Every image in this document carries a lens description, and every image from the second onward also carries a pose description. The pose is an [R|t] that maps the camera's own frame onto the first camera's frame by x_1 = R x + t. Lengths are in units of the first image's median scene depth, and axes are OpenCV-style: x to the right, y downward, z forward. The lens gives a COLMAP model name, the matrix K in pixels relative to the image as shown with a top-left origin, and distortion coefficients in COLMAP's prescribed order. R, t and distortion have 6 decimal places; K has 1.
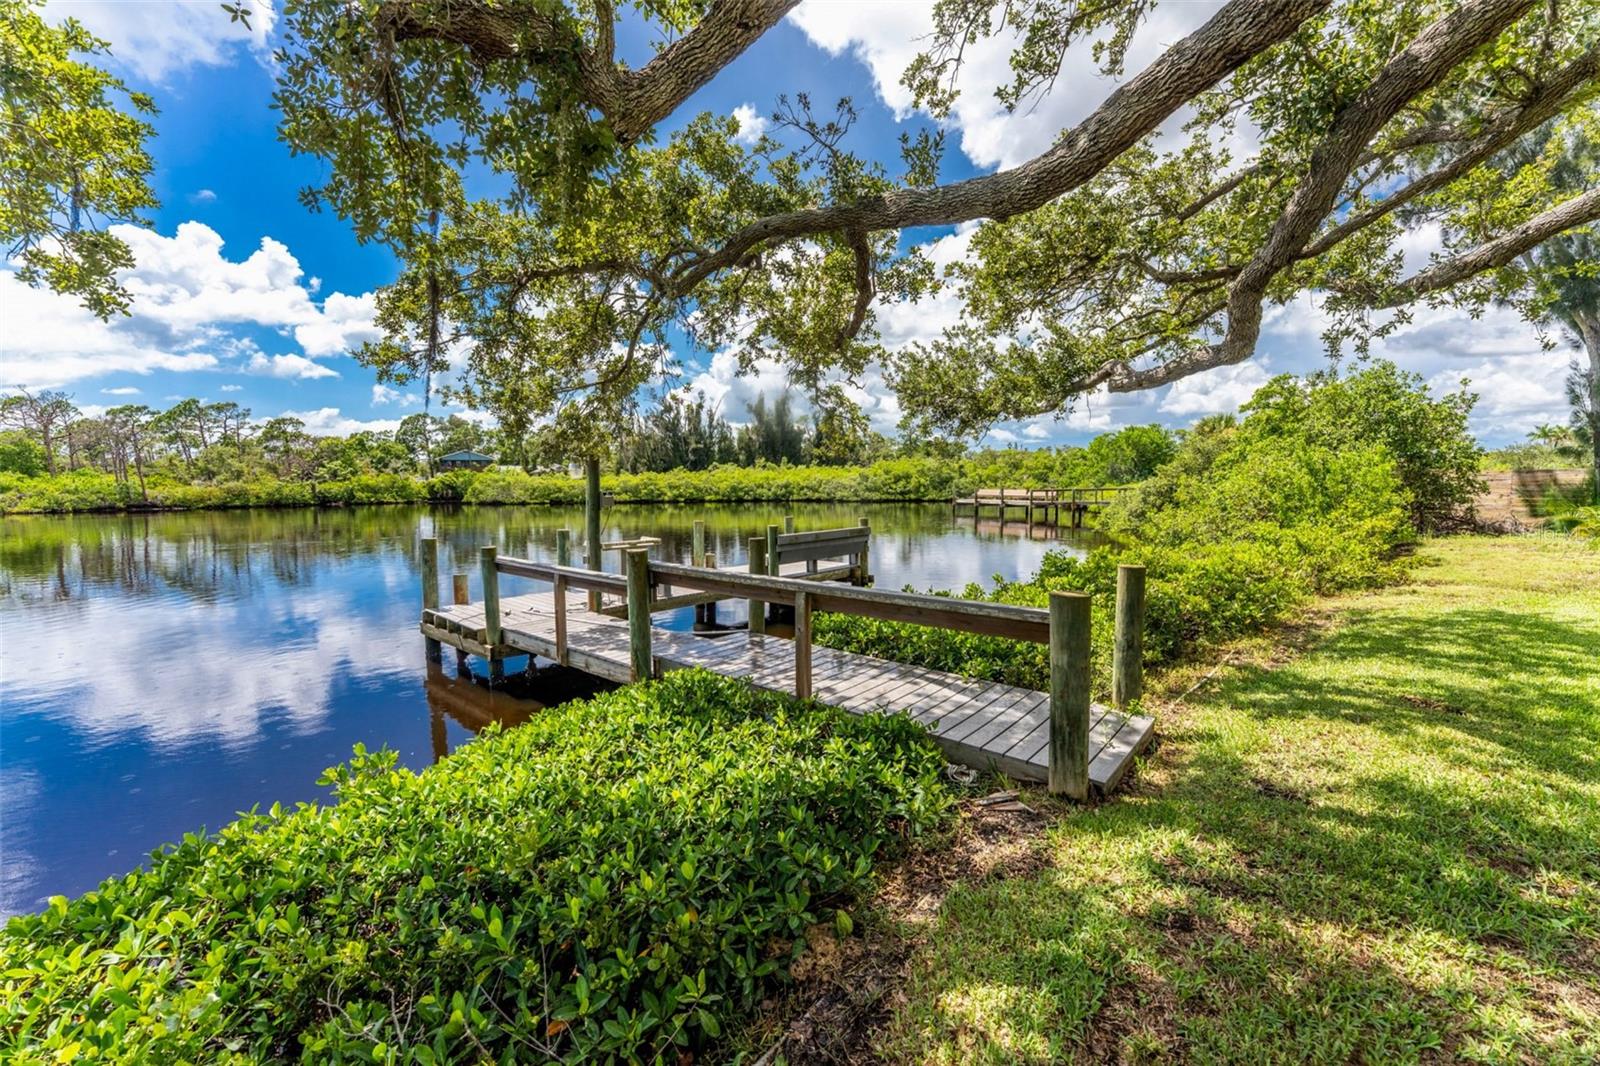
lens RADIAL K [[641.3, 0, 797.1], [0, 641.3, 542.6], [0, 0, 1]] dist [0.001649, -0.000870]
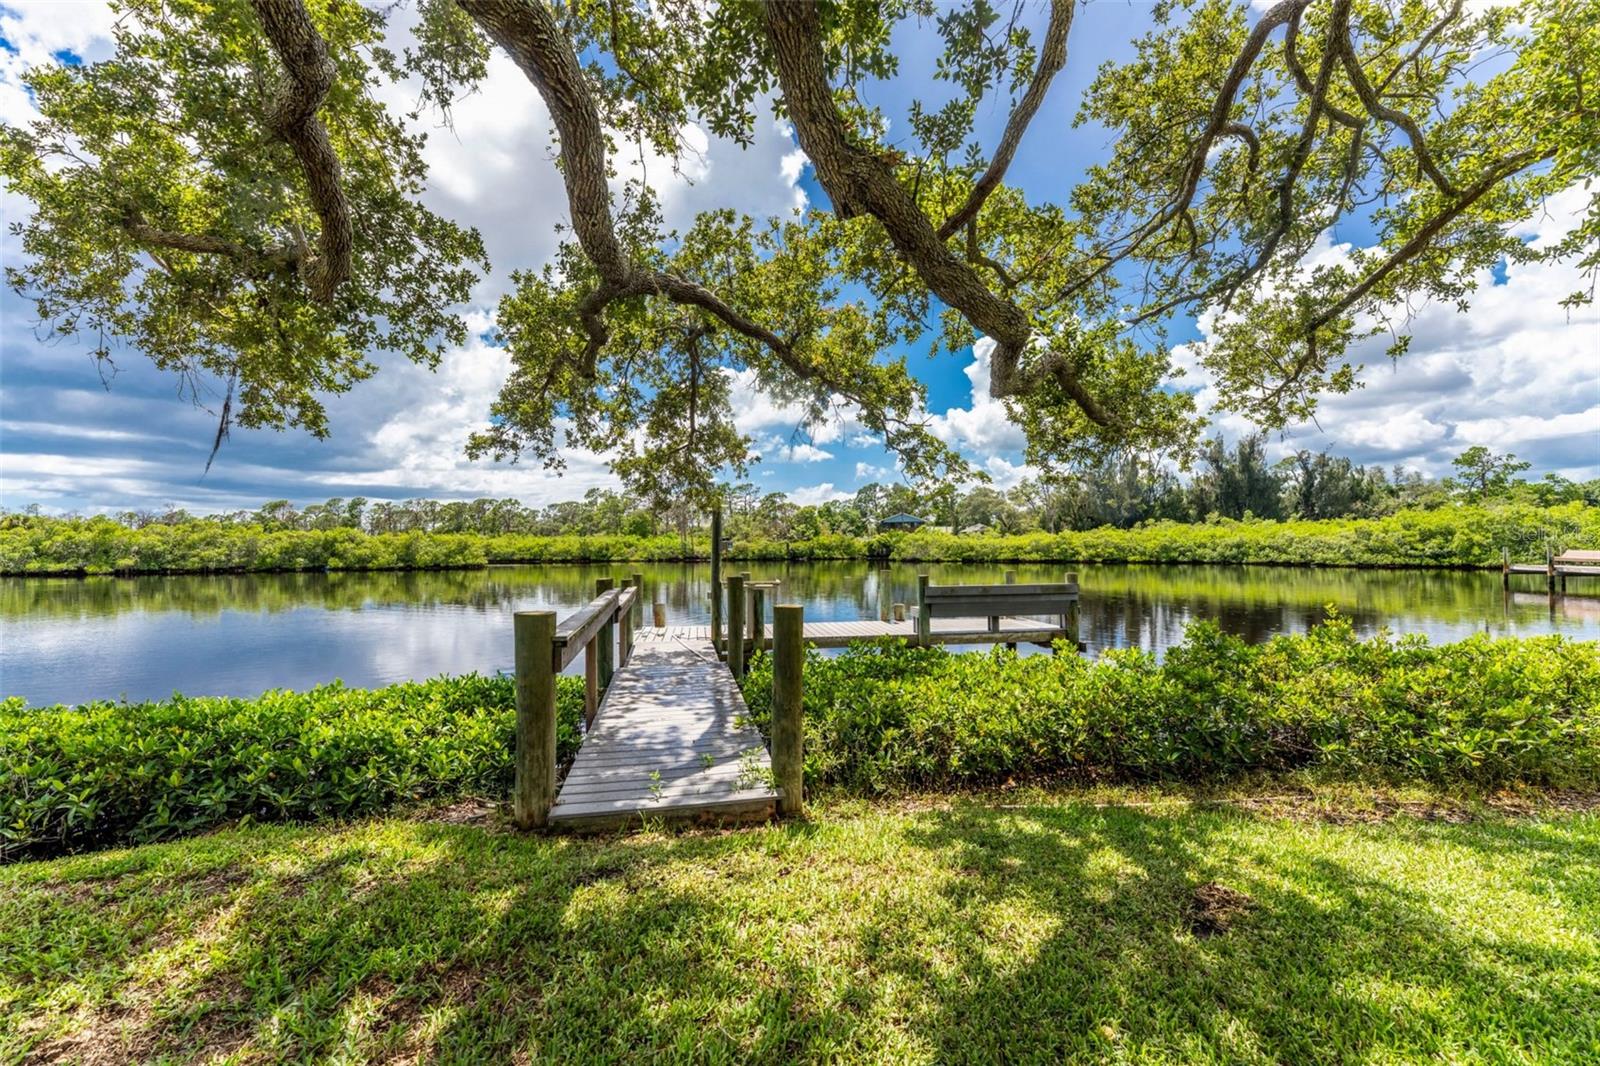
lens RADIAL K [[641.3, 0, 793.9], [0, 641.3, 529.6], [0, 0, 1]] dist [0.001649, -0.000870]
pose [[0.780994, -0.012793, -0.624408, 0.051092], [-0.058466, 0.993902, -0.093491, 0.000828], [0.621796, 0.109522, 0.775483, 0.016855]]
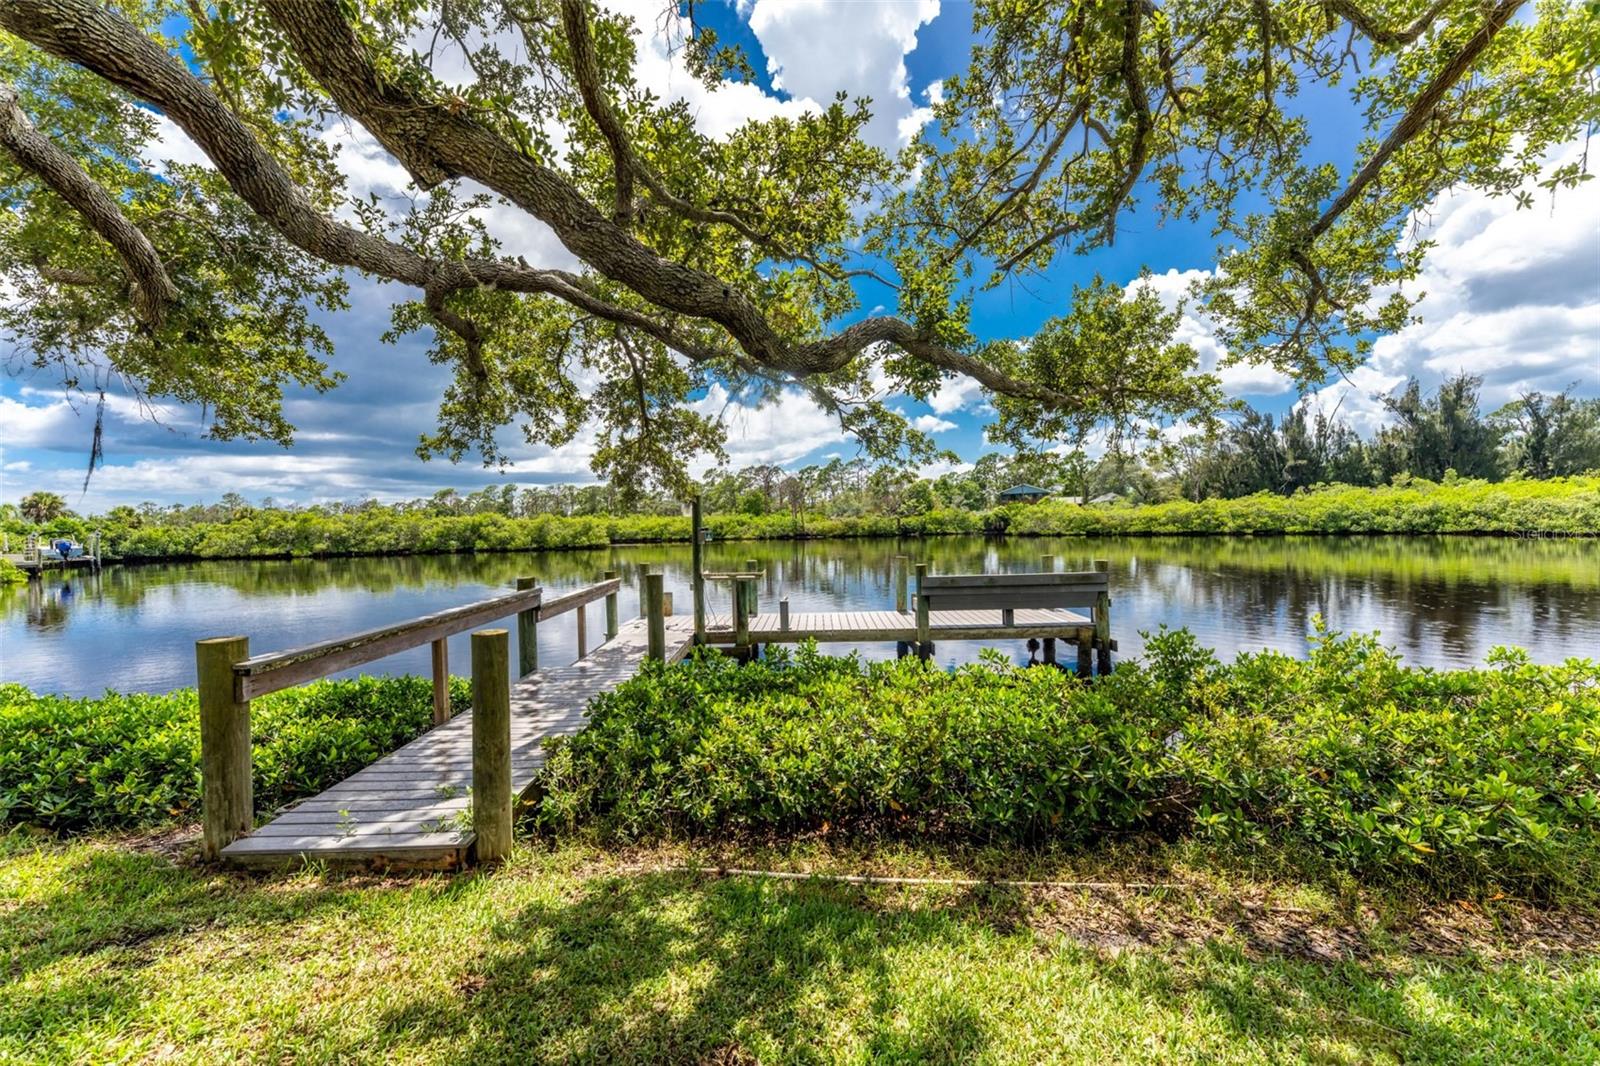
lens RADIAL K [[641.3, 0, 792.4], [0, 641.3, 532.1], [0, 0, 1]] dist [0.001649, -0.000870]
pose [[0.646842, 0.002841, -0.762619, 0.064259], [-0.051770, 0.997850, -0.040194, -0.003238], [0.760865, 0.065480, 0.645598, 0.037828]]
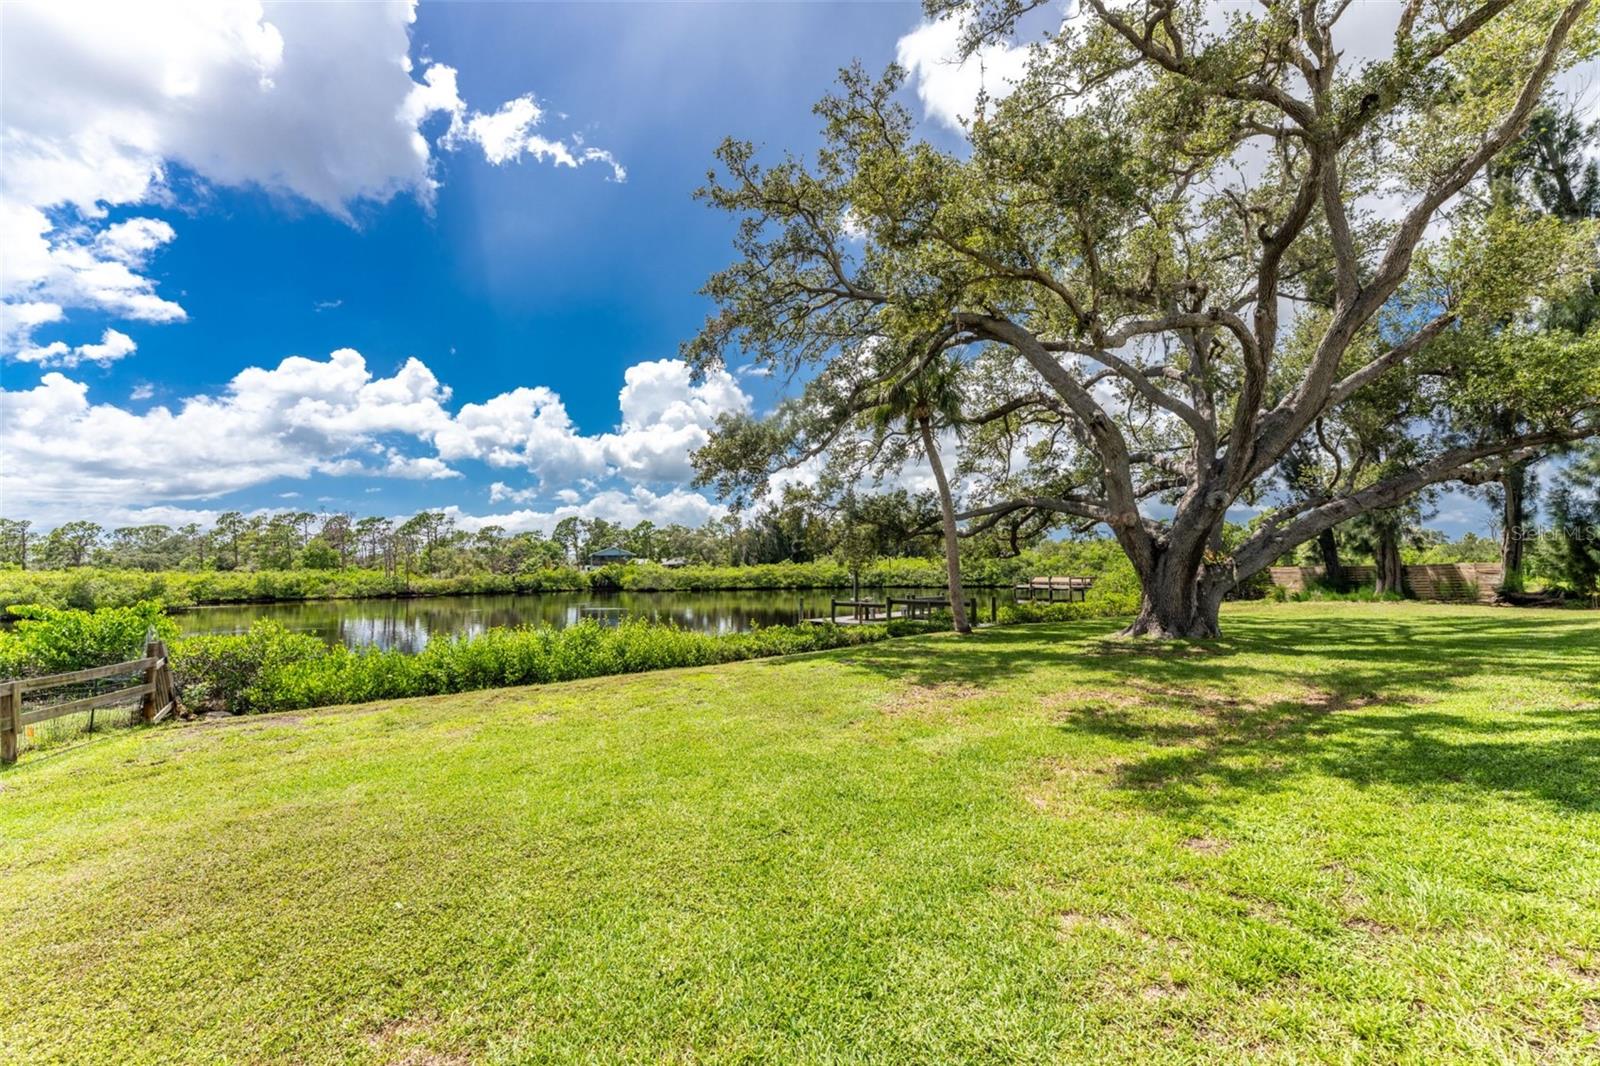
lens RADIAL K [[649.2, 0, 789.7], [0, 649.2, 544.3], [0, 0, 1]] dist [-0.027152, 0.001724]
pose [[0.990964, -0.013961, -0.133397, -0.021176], [-0.003751, 0.991294, -0.131614, 0.016125], [0.134073, 0.130925, 0.982285, -0.232218]]
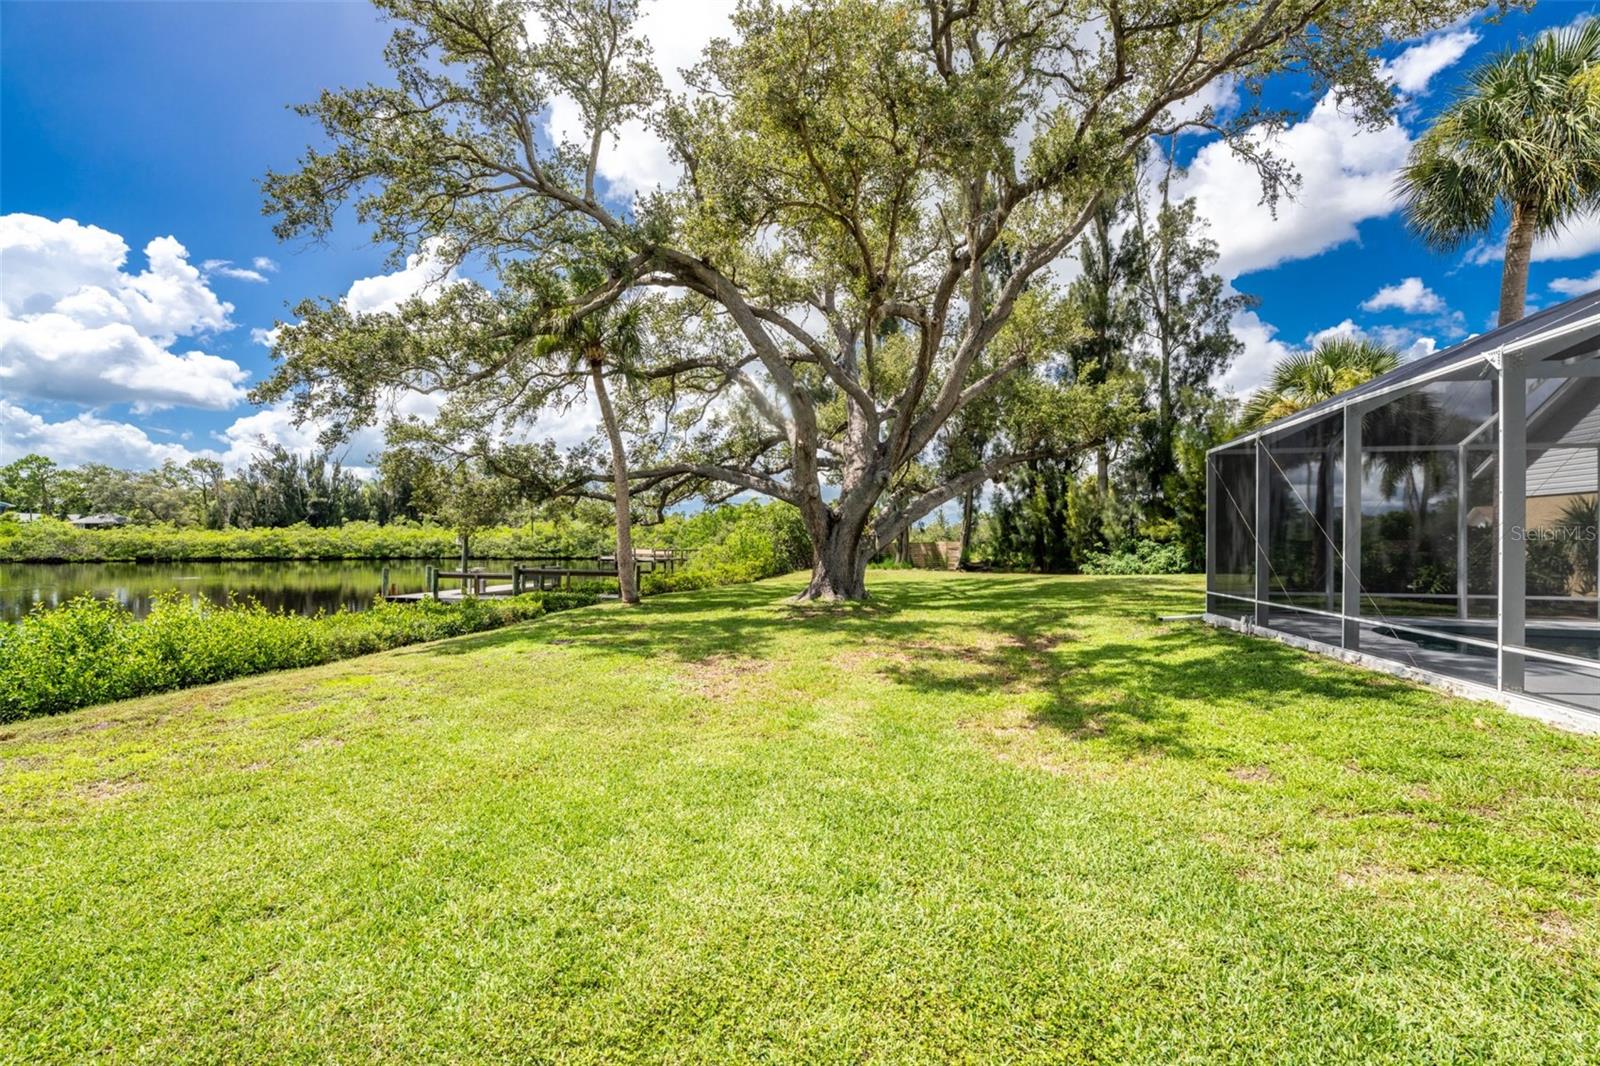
lens RADIAL K [[649.2, 0, 802.8], [0, 649.2, 538.8], [0, 0, 1]] dist [-0.027152, 0.001724]
pose [[0.854578, 0.015355, 0.519097, -0.052114], [0.035310, 0.995532, -0.087579, 0.016394], [-0.518122, 0.093172, 0.850217, -0.205776]]
